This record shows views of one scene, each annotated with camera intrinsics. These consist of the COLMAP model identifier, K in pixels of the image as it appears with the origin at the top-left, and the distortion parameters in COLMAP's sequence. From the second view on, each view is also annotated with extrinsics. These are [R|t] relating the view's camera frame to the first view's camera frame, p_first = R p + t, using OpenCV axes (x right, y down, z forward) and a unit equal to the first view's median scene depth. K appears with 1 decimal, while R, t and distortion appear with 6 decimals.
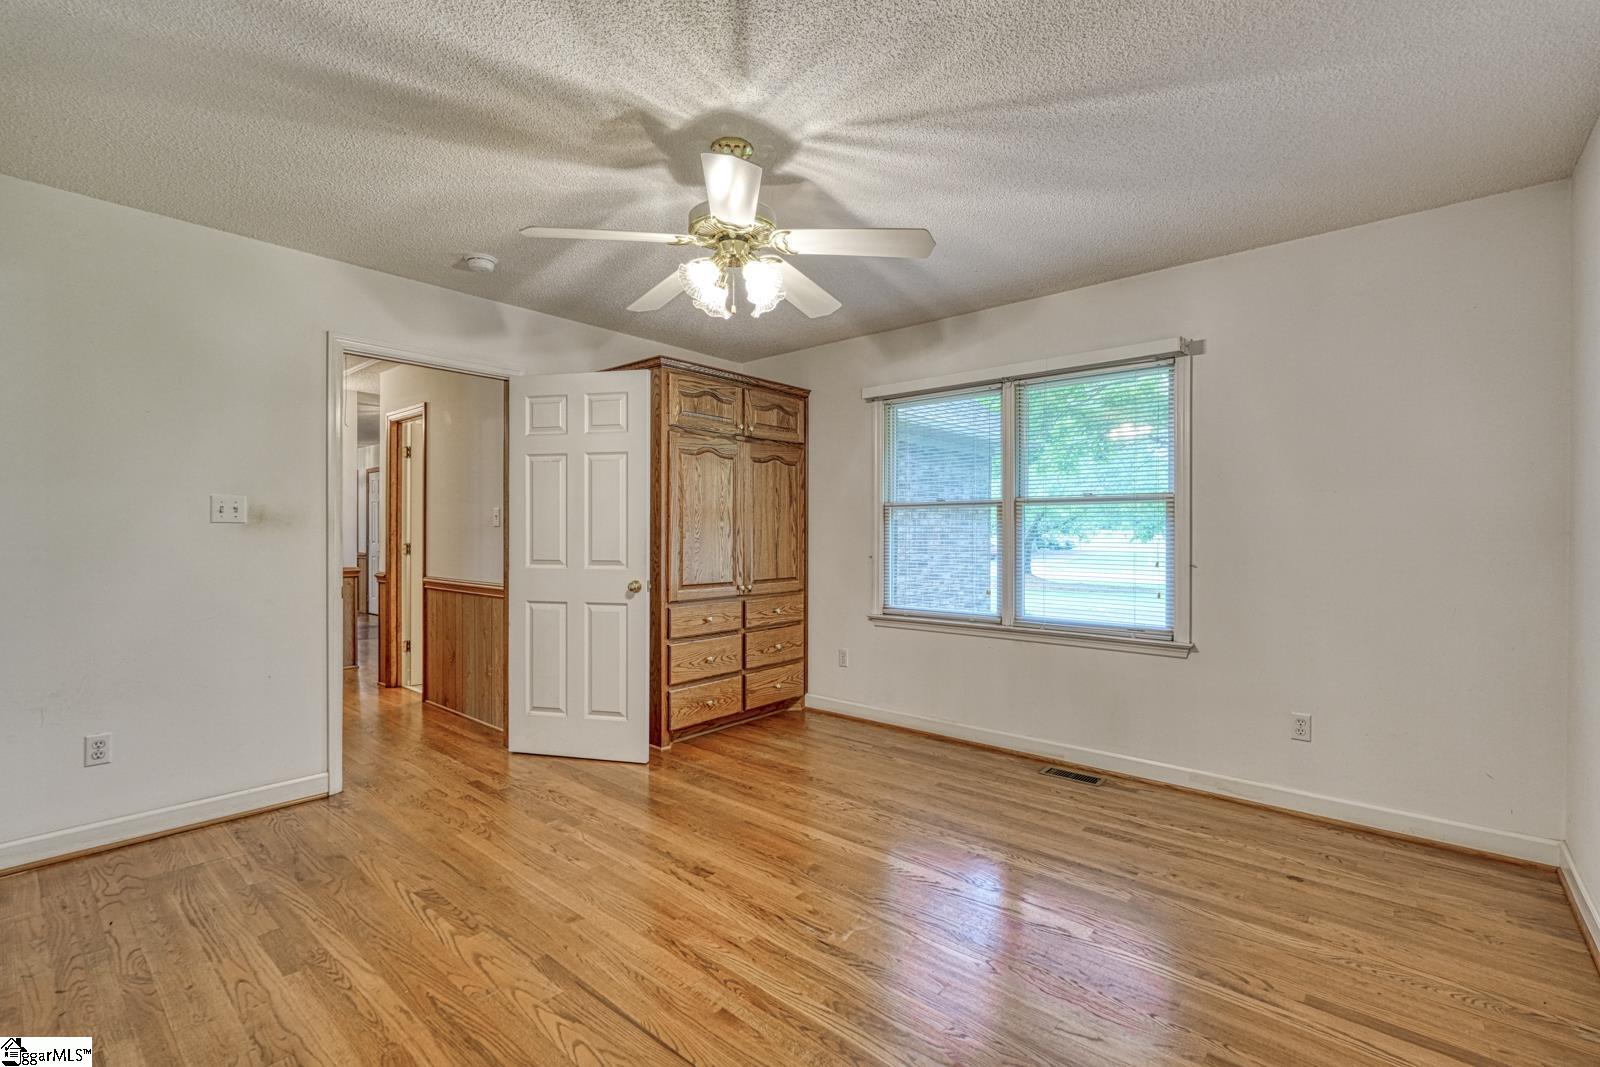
lens RADIAL K [[710.7, 0, 822.9], [0, 710.7, 533.5], [0, 0, 1]] dist [-0.002012, 0.003752]
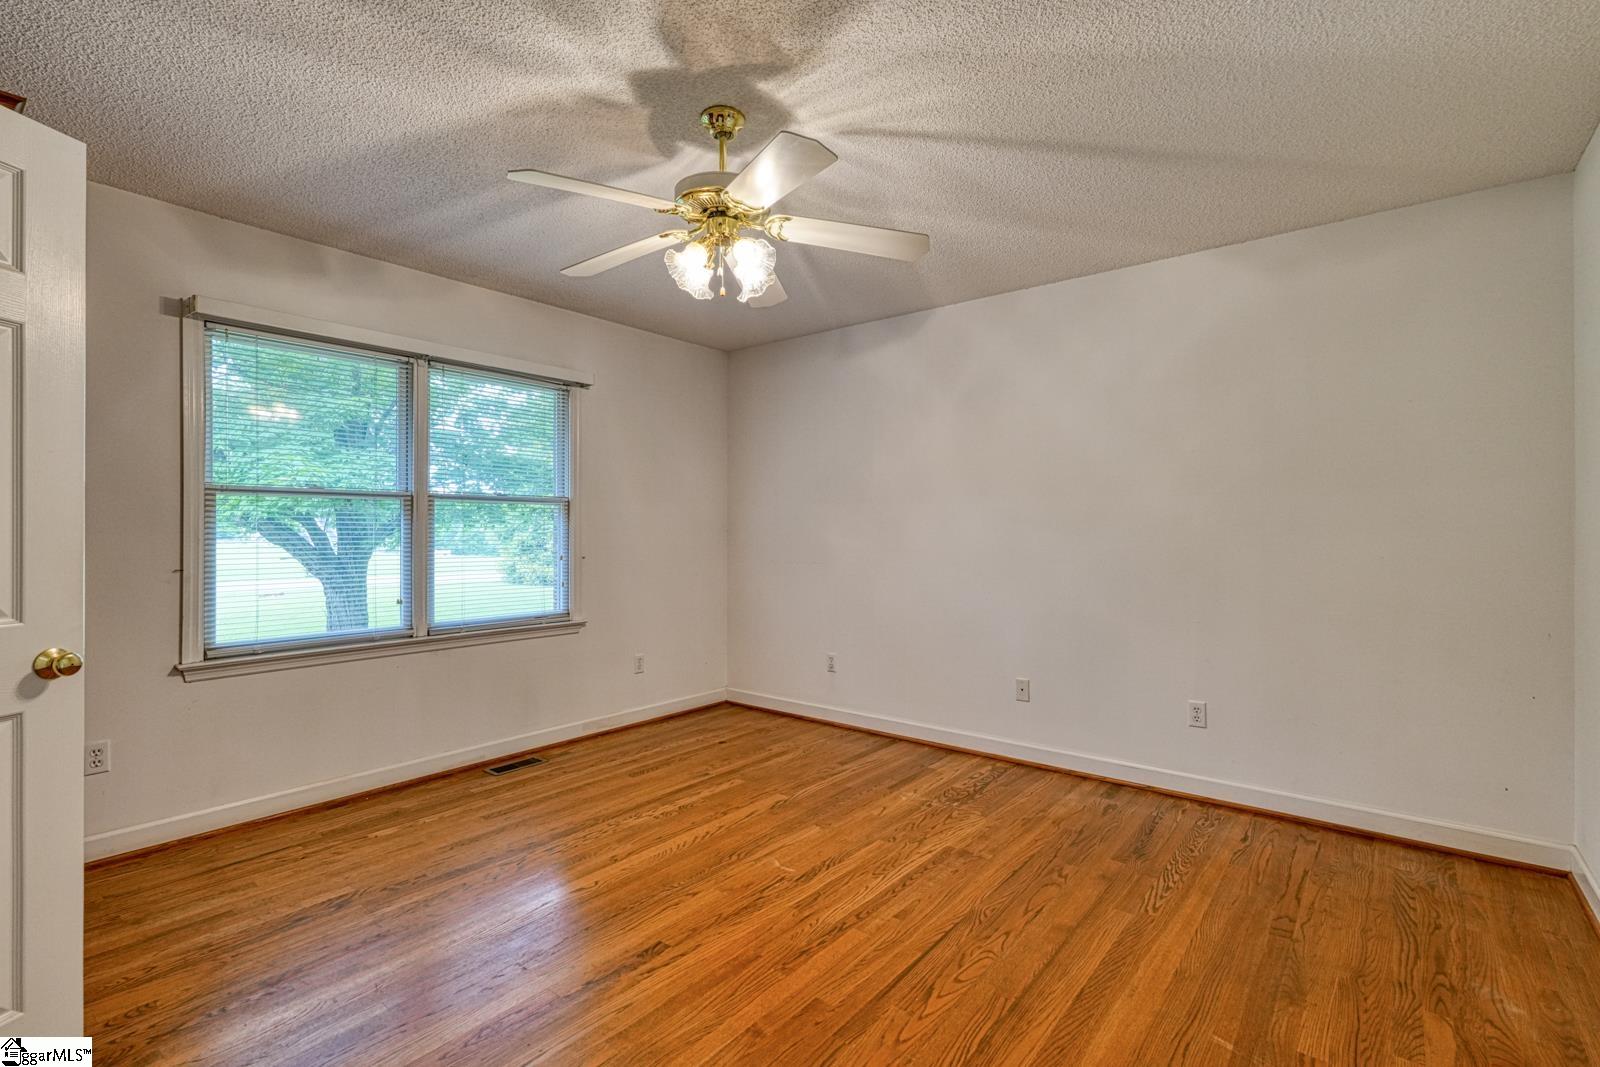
lens RADIAL K [[710.7, 0, 812.6], [0, 710.7, 529.9], [0, 0, 1]] dist [-0.002012, 0.003752]
pose [[-0.021971, 0.001552, 0.999757, -0.794617], [0.001891, 0.999997, -0.001511, 0.000139], [-0.999757, 0.001857, -0.021974, 0.676488]]
